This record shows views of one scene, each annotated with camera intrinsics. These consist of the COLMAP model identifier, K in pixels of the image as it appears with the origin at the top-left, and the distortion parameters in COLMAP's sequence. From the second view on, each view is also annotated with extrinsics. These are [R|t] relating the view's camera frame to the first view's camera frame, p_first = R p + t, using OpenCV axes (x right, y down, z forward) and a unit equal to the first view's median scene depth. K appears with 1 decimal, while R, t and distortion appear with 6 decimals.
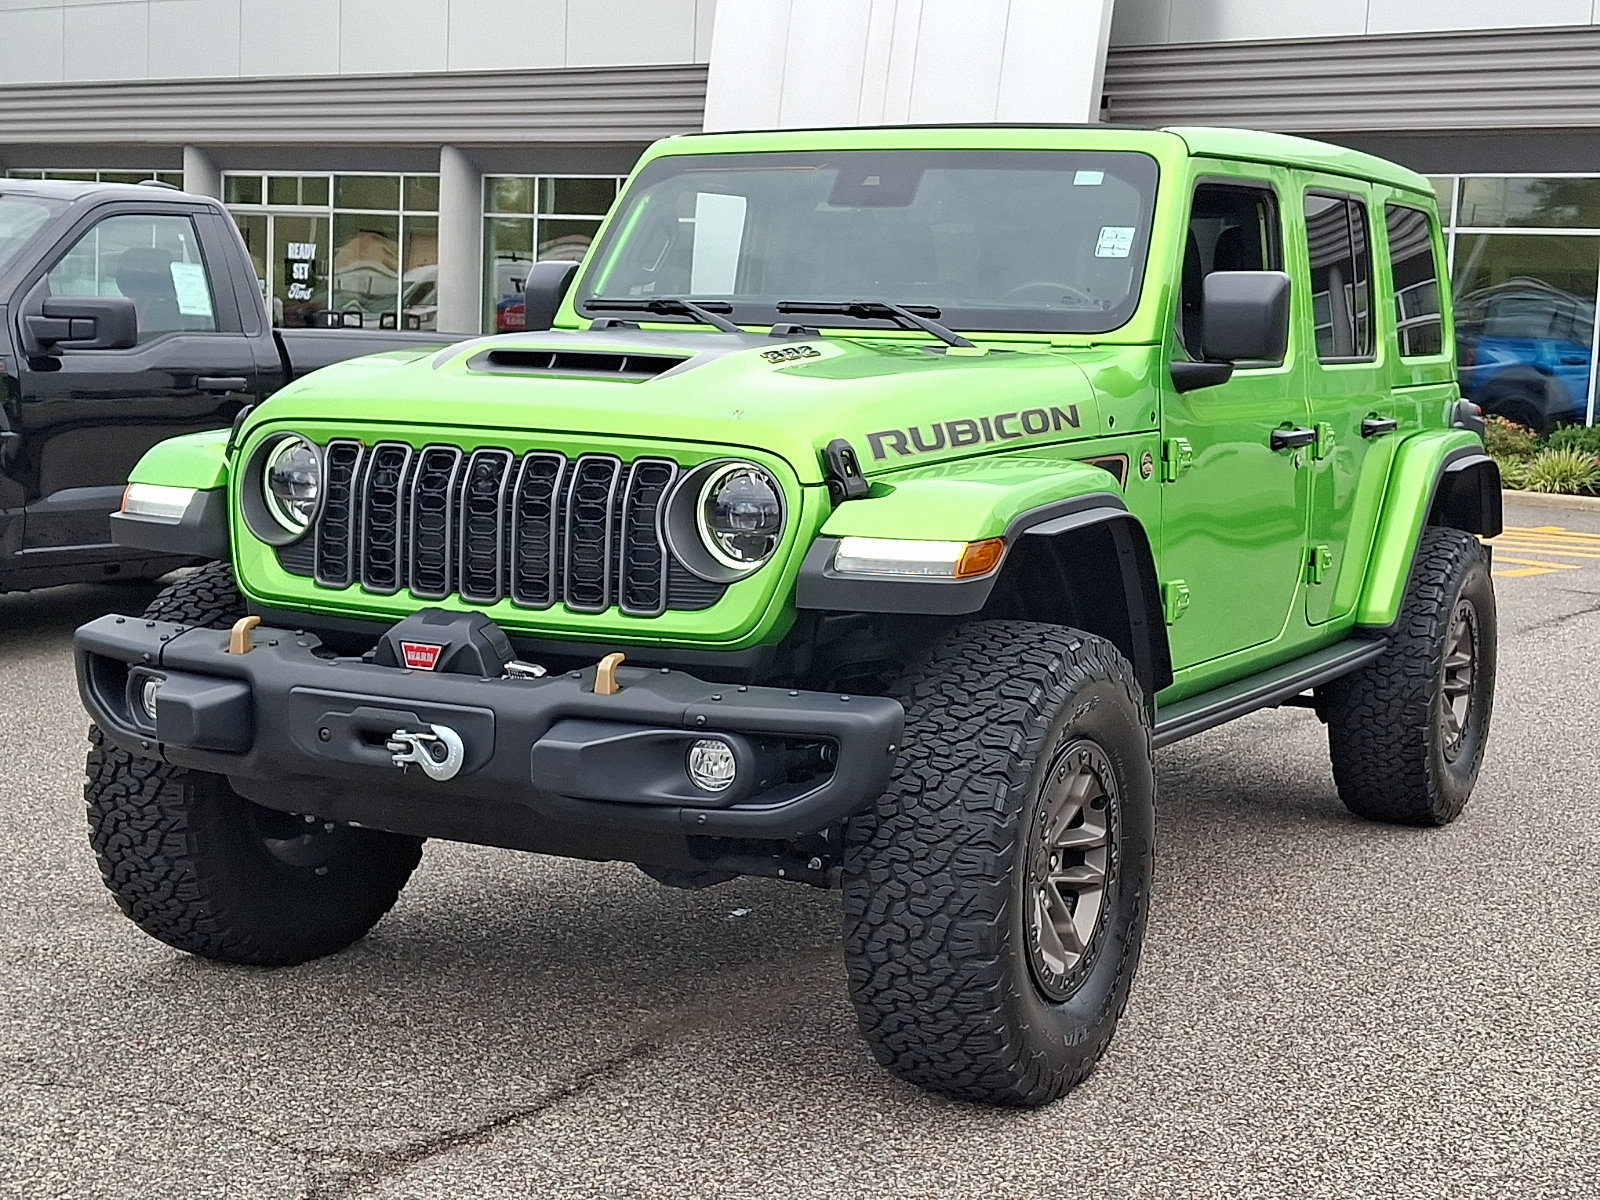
lens RADIAL K [[2416.5, 0, 834.3], [0, 2416.5, 576.1], [0, 0, 1]] dist [0.281958, -0.933157]
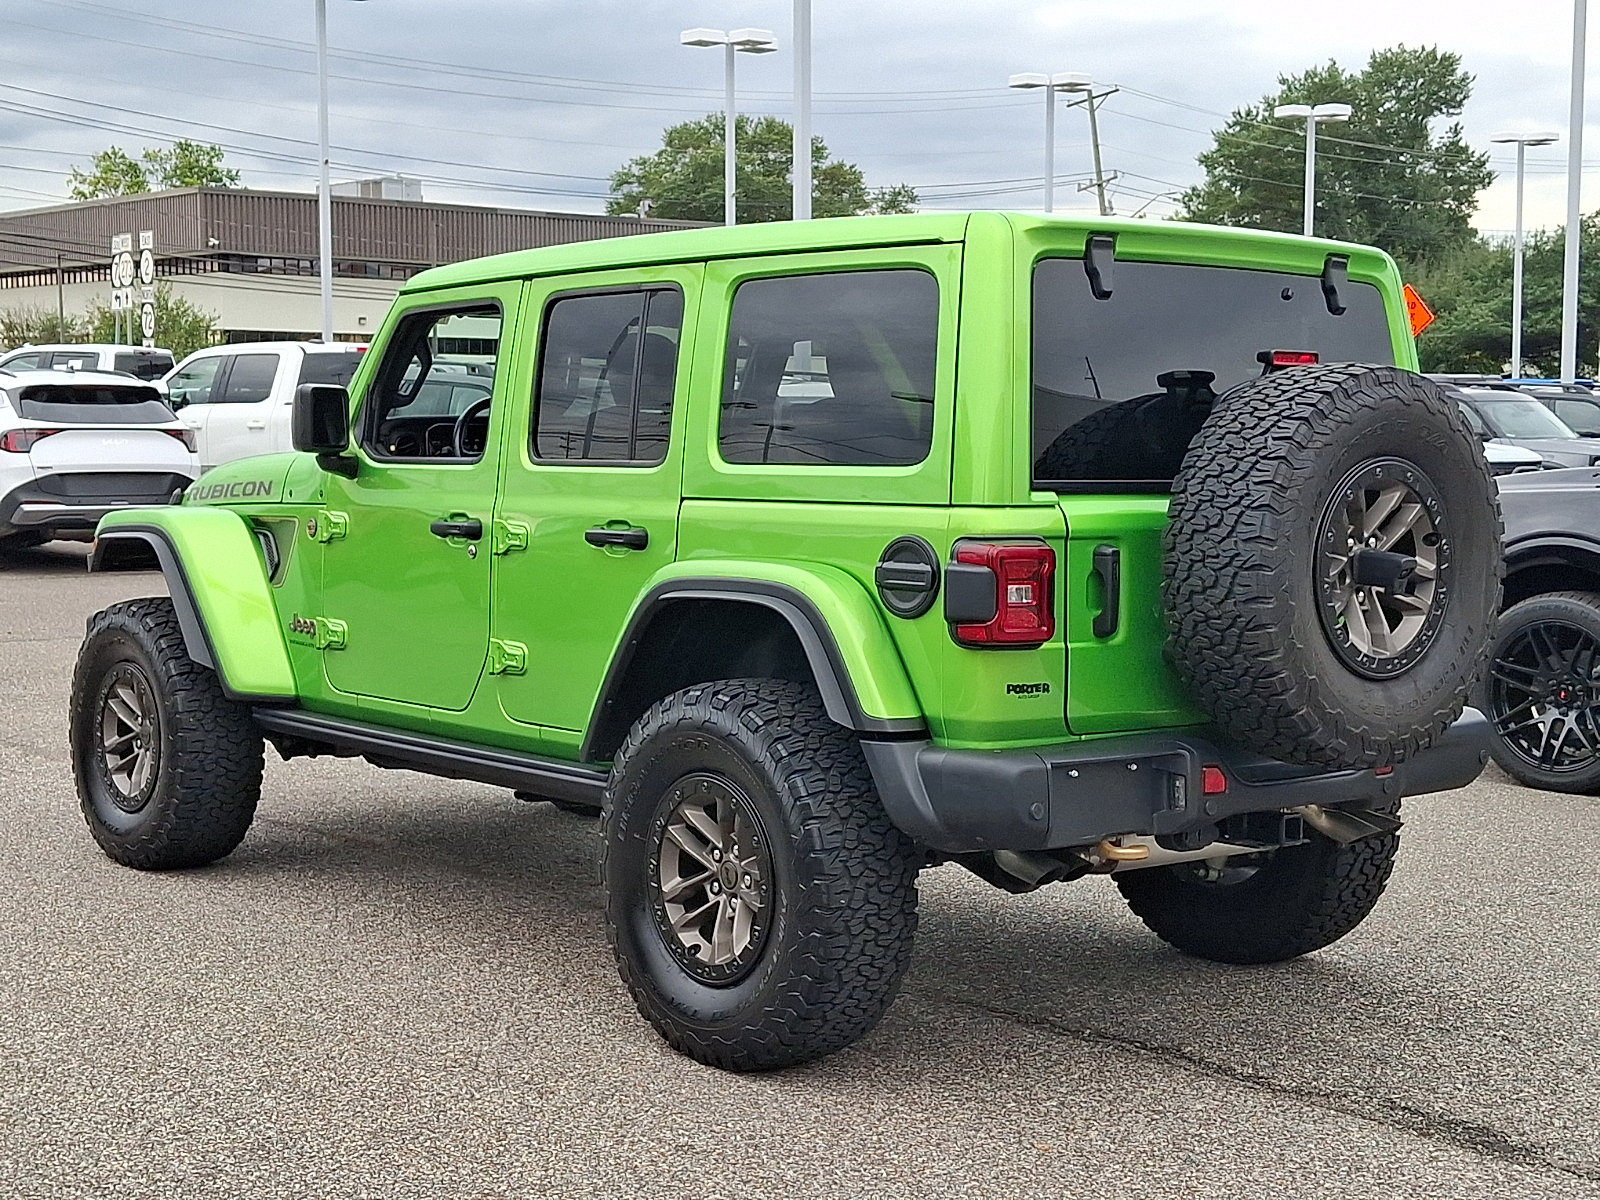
lens RADIAL K [[2414.7, 0, 832.8], [0, 2414.7, 593.3], [0, 0, 1]] dist [0.276295, -0.940889]
pose [[-0.384906, 0.023345, -0.922661, 1.540852], [-0.121460, 0.989705, 0.075710, -0.178283], [0.914929, 0.141207, -0.378107, 2.141385]]
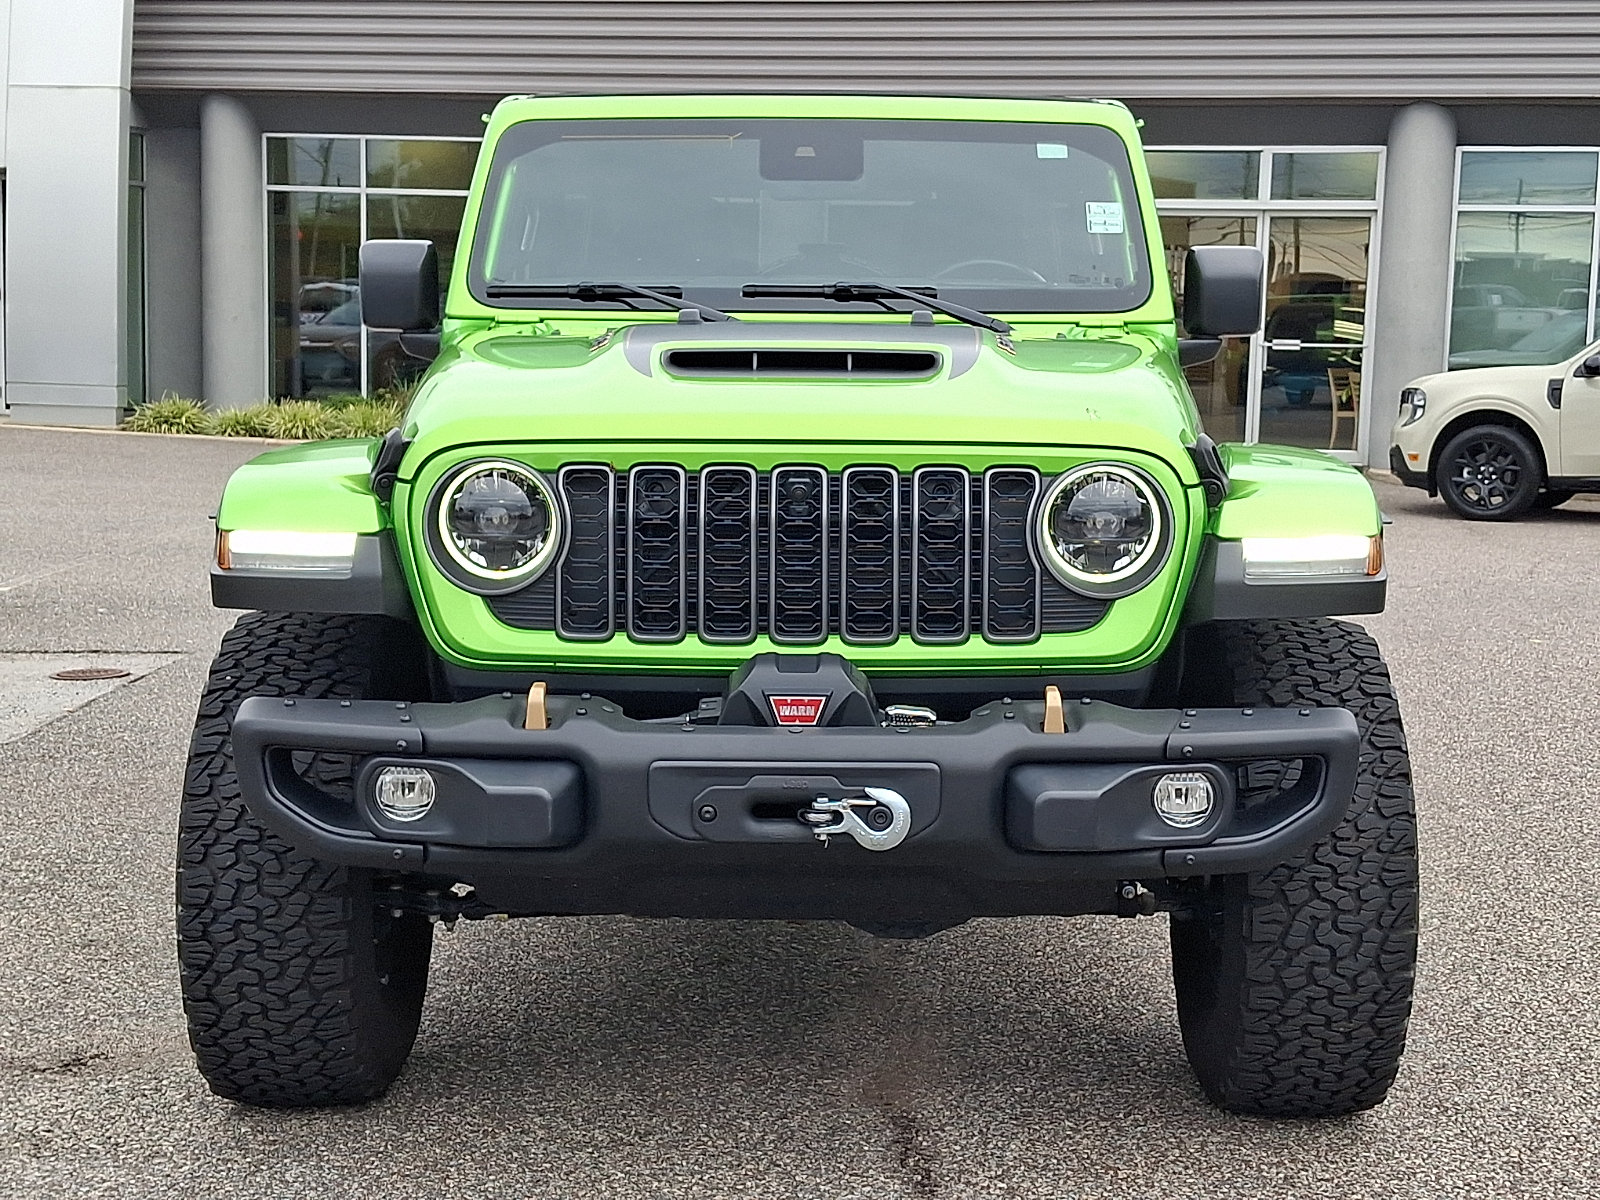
lens RADIAL K [[2416.5, 0, 834.3], [0, 2416.5, 576.1], [0, 0, 1]] dist [0.281958, -0.933157]
pose [[0.889122, -0.073478, 0.451733, -0.529238], [0.066024, 0.997296, 0.032268, -0.040476], [-0.452883, 0.001135, 0.891569, 0.223337]]
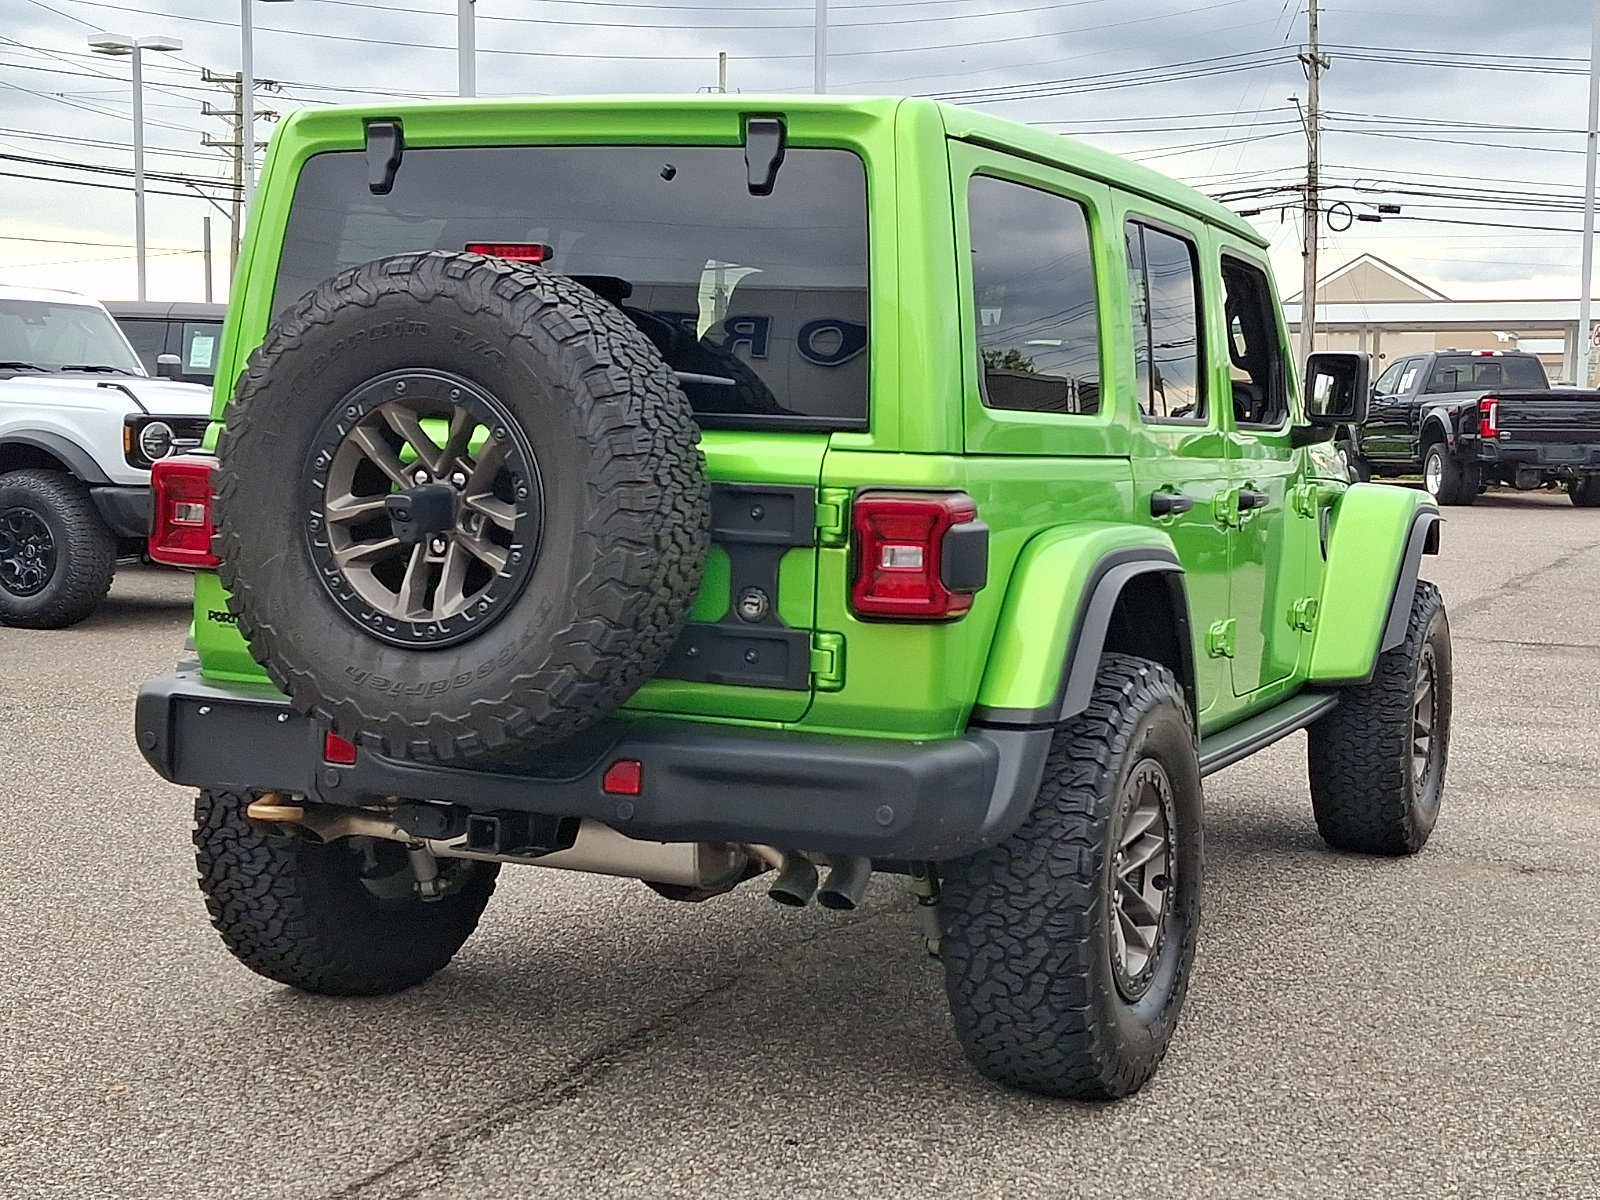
lens RADIAL K [[2380.0, 0, 814.0], [0, 2380.0, 609.8], [0, 0, 1]] dist [0.191029, -0.136219]
pose [[-0.997161, -0.058484, -0.047436, 0.215865], [-0.066321, 0.980429, 0.185367, -0.277615], [0.035666, 0.187987, -0.981524, 2.864856]]
